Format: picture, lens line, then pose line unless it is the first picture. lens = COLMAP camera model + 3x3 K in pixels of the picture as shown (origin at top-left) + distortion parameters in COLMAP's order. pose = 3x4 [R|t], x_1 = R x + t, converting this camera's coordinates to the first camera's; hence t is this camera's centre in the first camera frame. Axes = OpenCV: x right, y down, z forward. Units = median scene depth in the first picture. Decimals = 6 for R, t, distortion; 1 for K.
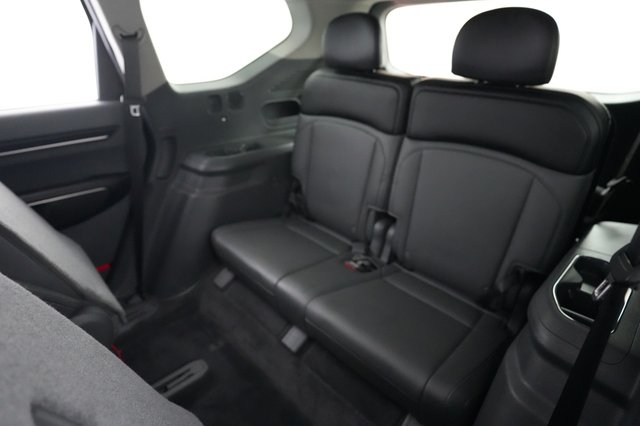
lens RADIAL K [[345.3, 0, 320.0], [0, 345.3, 213.0], [0, 0, 1]] dist [0.011799, 0.000032]
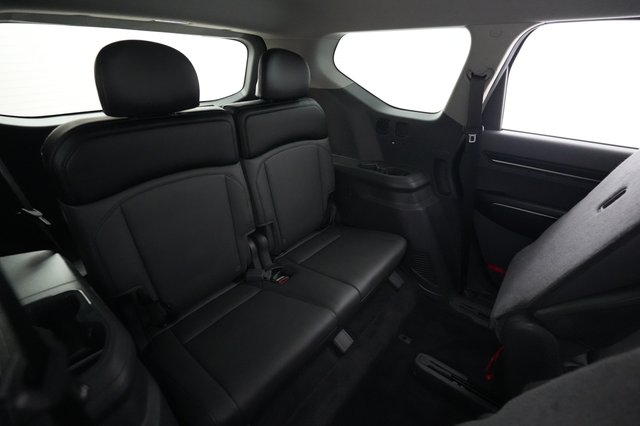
lens RADIAL K [[307.1, 0, 320.0], [0, 307.1, 213.0], [0, 0, 1]] dist [0.000226, 0.000027]
pose [[-0.130958, -0.427628, 0.894418, -0.741056], [0.469291, 0.767966, 0.435883, -0.397685], [-0.873279, 0.476825, 0.100111, 0.747786]]
